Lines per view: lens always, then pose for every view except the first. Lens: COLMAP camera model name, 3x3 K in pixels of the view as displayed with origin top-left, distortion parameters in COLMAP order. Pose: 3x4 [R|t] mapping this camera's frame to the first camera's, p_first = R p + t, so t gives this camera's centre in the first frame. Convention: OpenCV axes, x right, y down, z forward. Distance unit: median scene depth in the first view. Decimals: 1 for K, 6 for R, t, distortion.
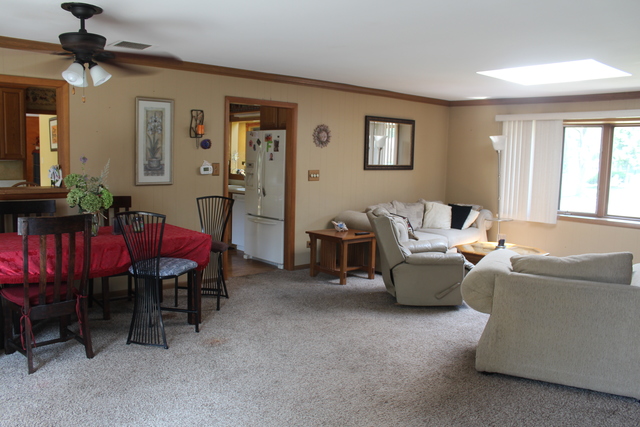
lens RADIAL K [[532.8, 0, 320.0], [0, 532.8, 213.5], [0, 0, 1]] dist [-0.174439, 0.168302]
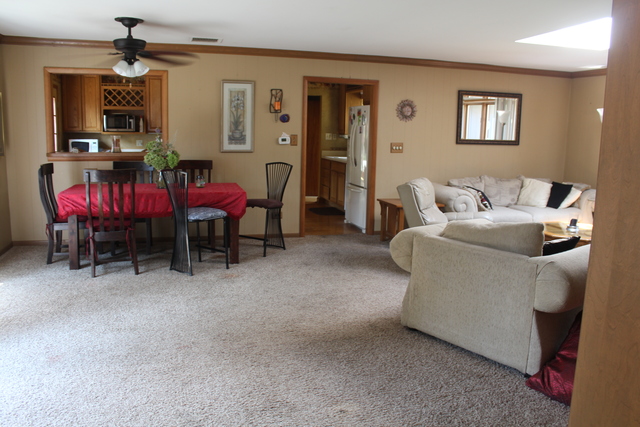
lens RADIAL K [[532.8, 0, 320.0], [0, 532.8, 213.5], [0, 0, 1]] dist [-0.174439, 0.168302]
pose [[0.903467, 0.062587, -0.424064, 0.386757], [-0.045654, 0.997706, 0.049984, 0.017265], [0.426219, -0.025799, 0.904252, -0.032497]]
